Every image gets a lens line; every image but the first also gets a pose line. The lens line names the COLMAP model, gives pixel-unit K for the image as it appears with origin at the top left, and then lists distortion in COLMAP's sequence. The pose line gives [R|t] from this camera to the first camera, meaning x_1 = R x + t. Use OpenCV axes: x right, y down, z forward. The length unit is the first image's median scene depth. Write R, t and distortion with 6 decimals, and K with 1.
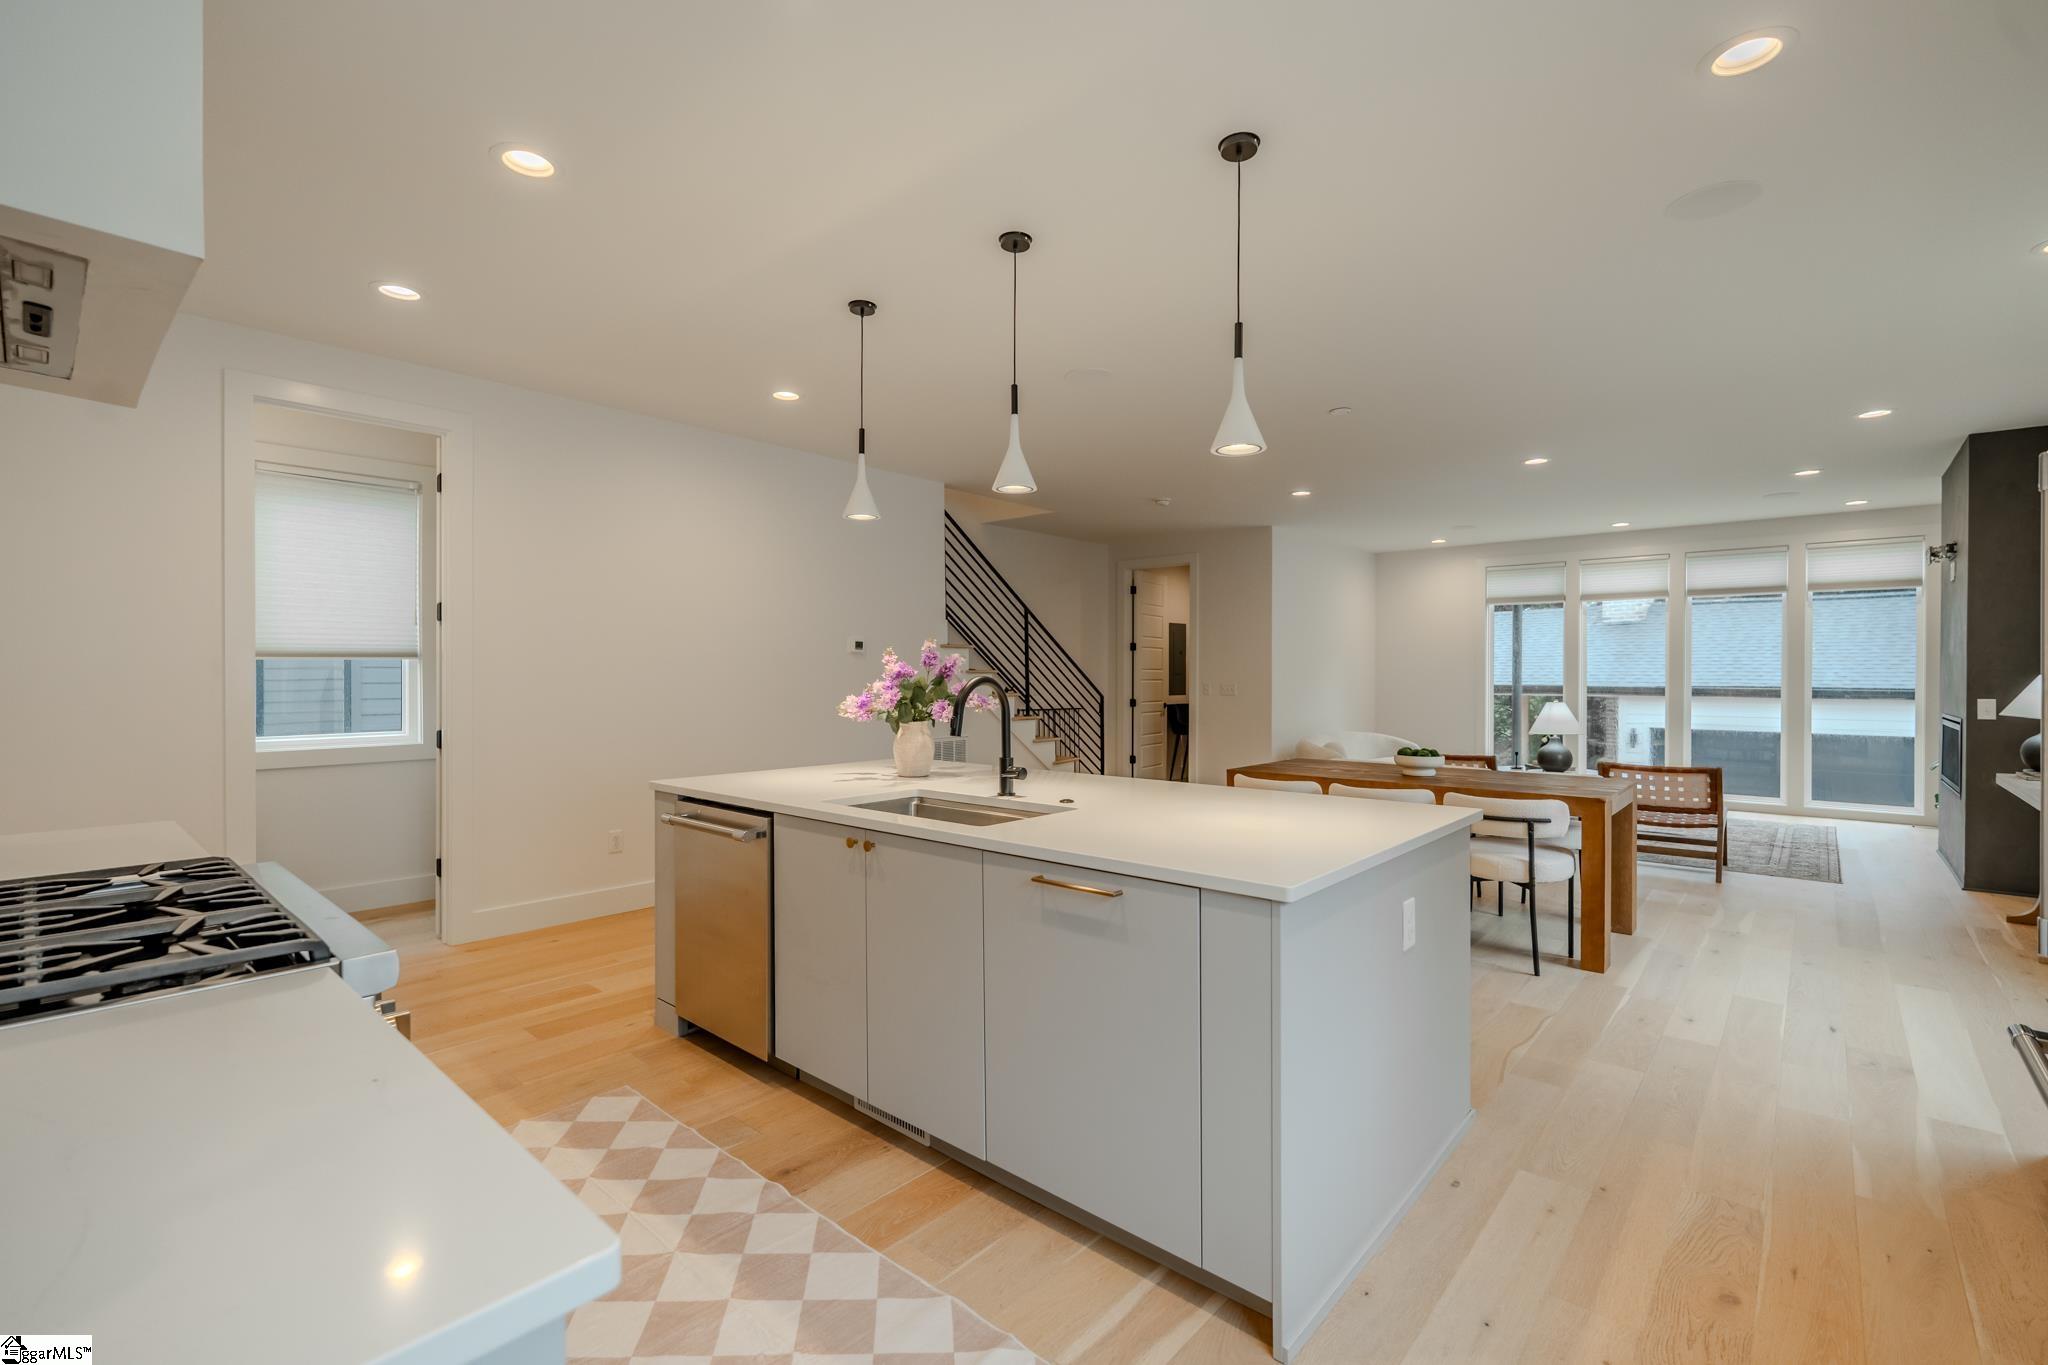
lens RADIAL K [[898.8, 0, 1023.4], [0, 898.8, 674.6], [0, 0, 1]] dist [-0.005651, 0.000905]
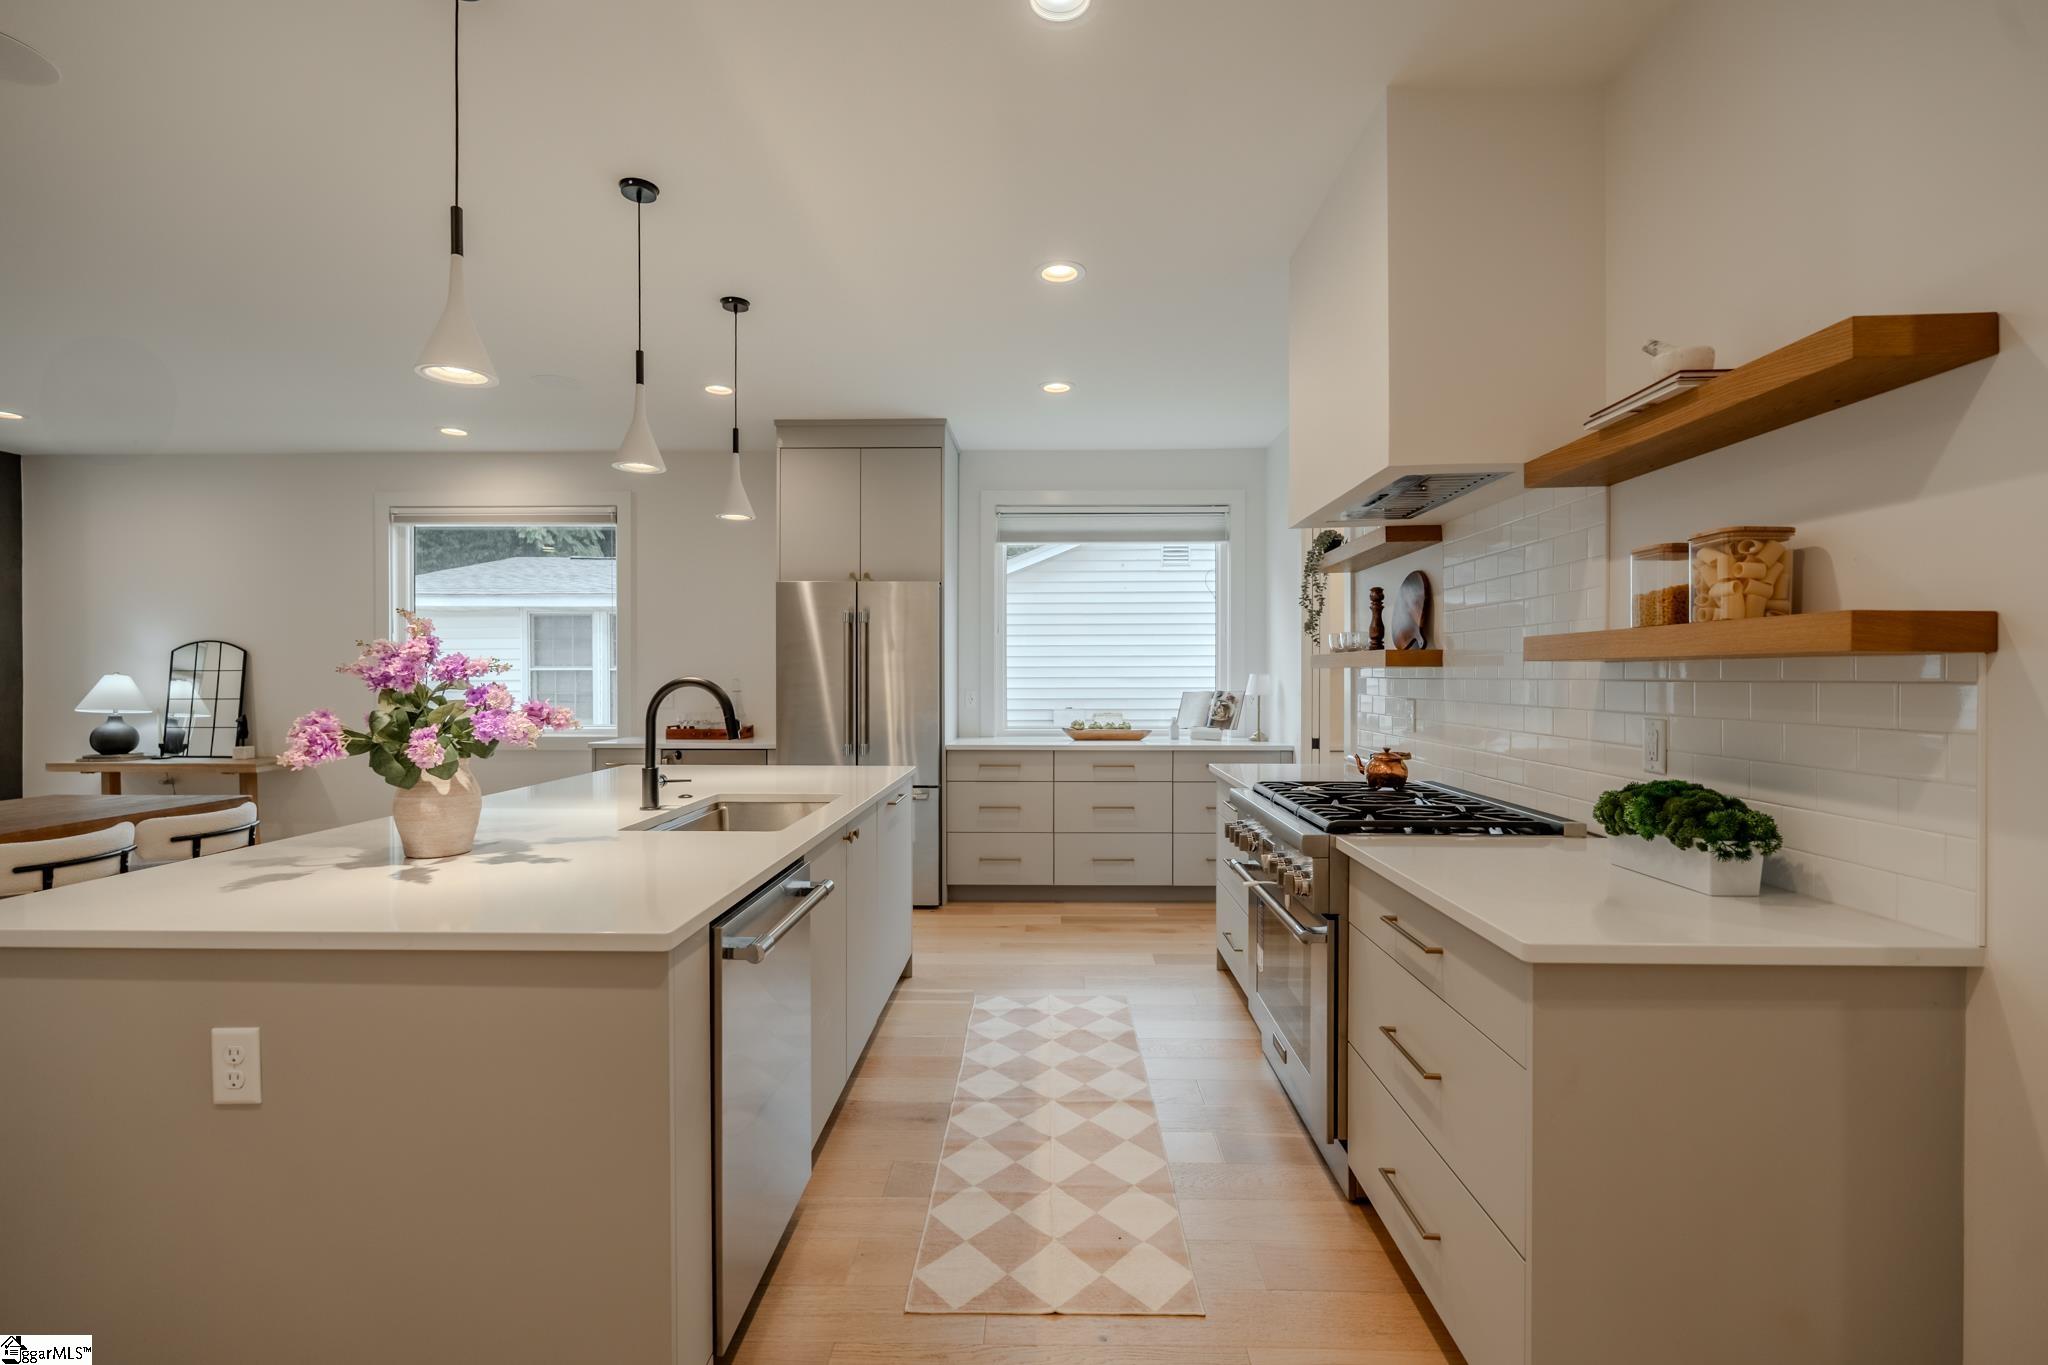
lens RADIAL K [[898.8, 0, 1033.5], [0, 898.8, 684.3], [0, 0, 1]] dist [-0.005651, 0.000905]
pose [[-0.645421, -0.008075, 0.763784, -0.374526], [-0.000039, 0.999944, 0.010539, 0.000094], [-0.763827, 0.006772, -0.645385, 0.506801]]
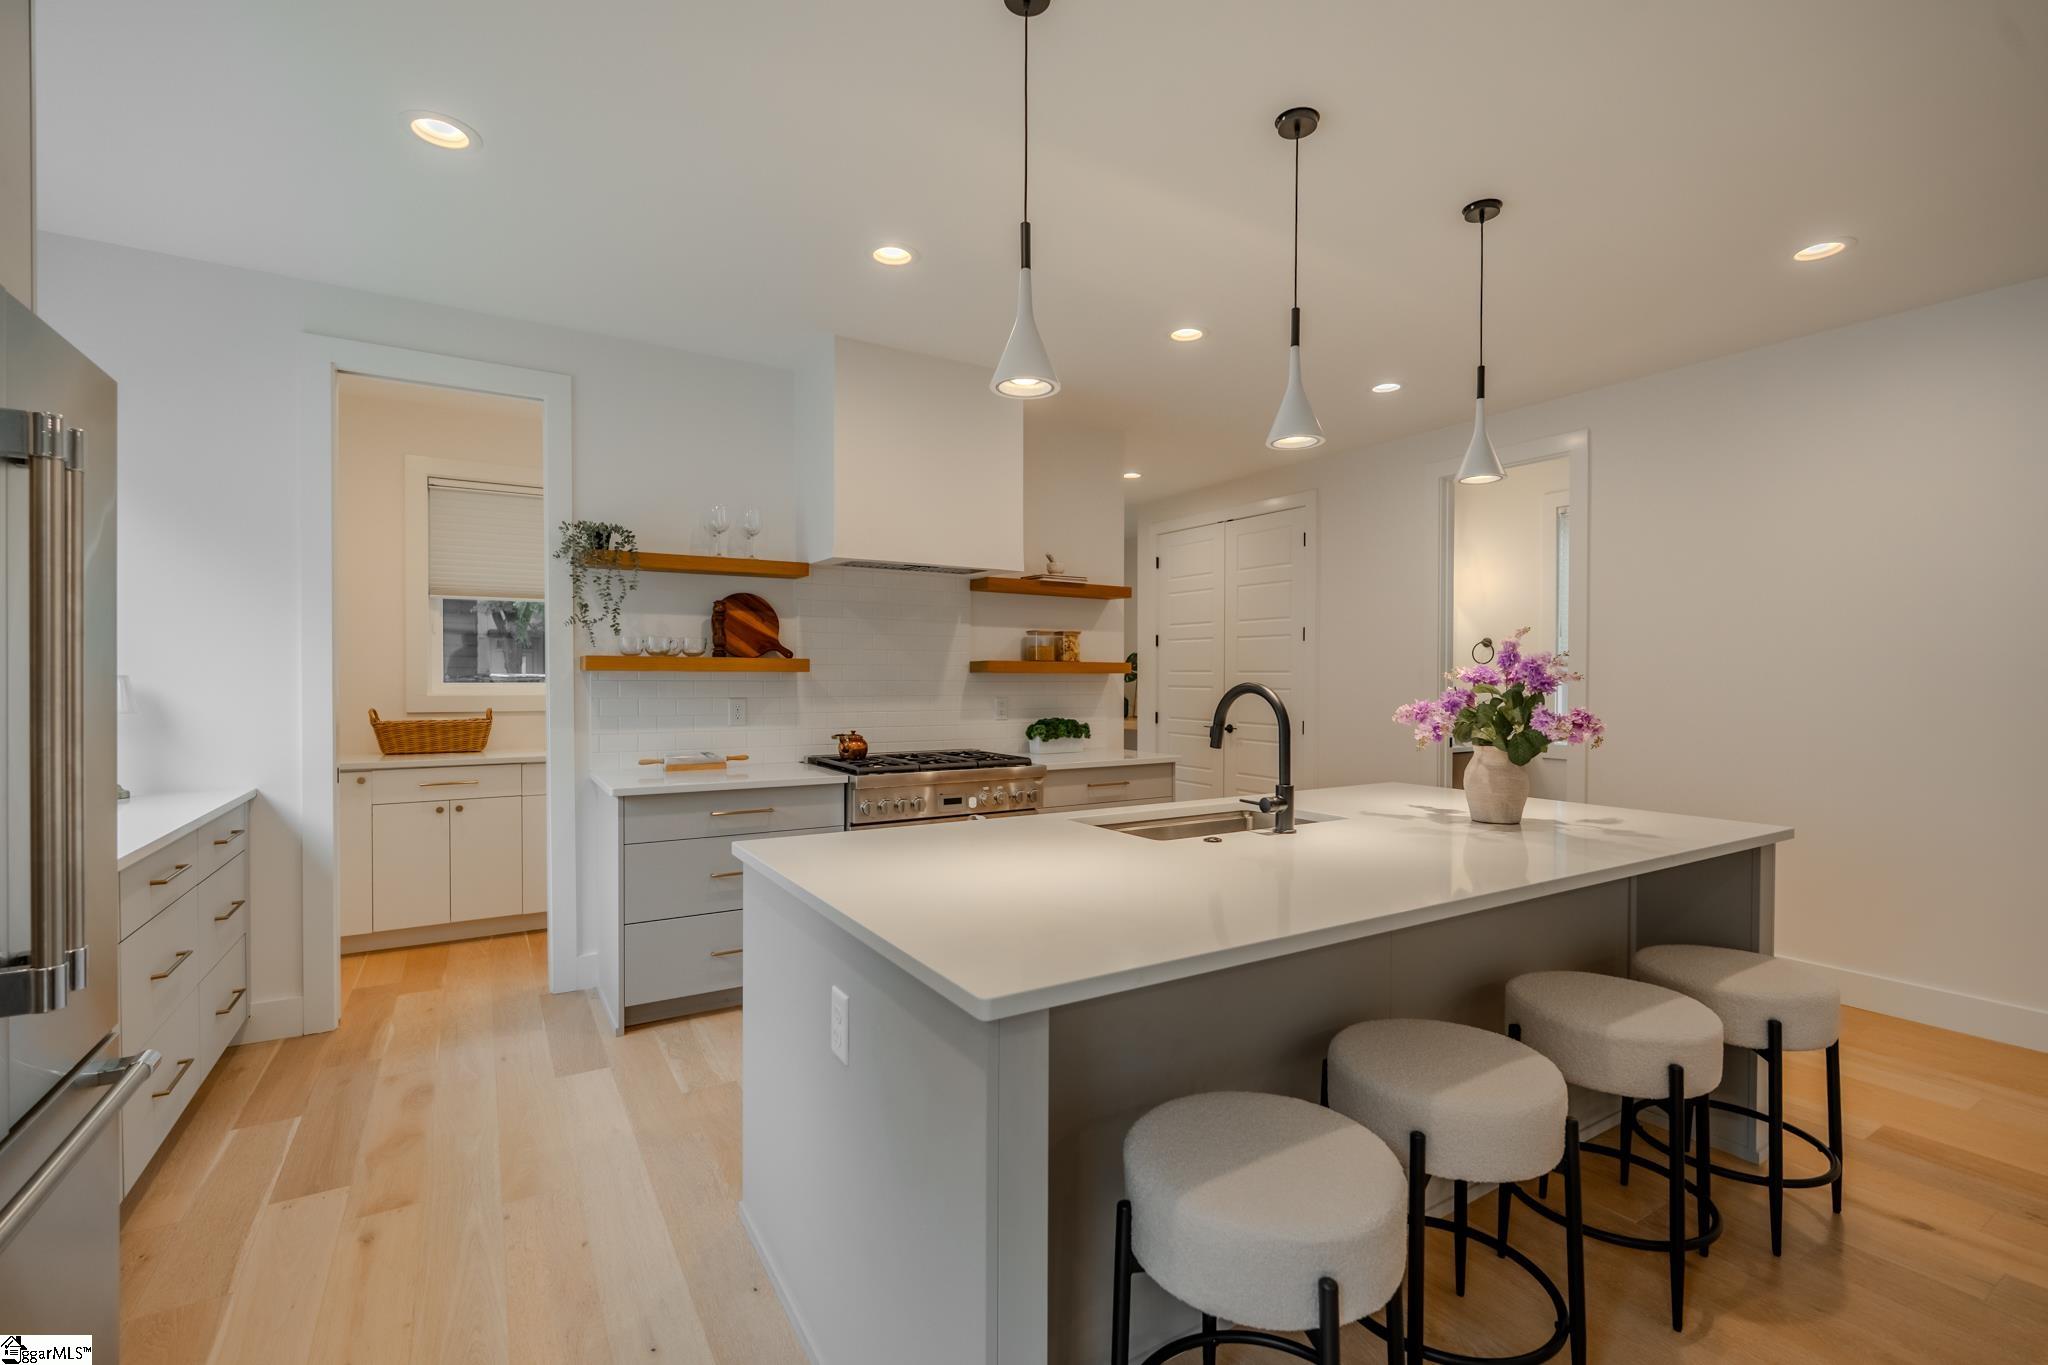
lens RADIAL K [[898.8, 0, 1038.7], [0, 898.8, 679.2], [0, 0, 1]] dist [-0.005651, 0.000905]
pose [[-0.280981, -0.000214, -0.959713, 0.319125], [-0.002465, 0.999997, 0.000498, 0.000019], [0.959710, 0.002506, -0.280980, 0.399513]]
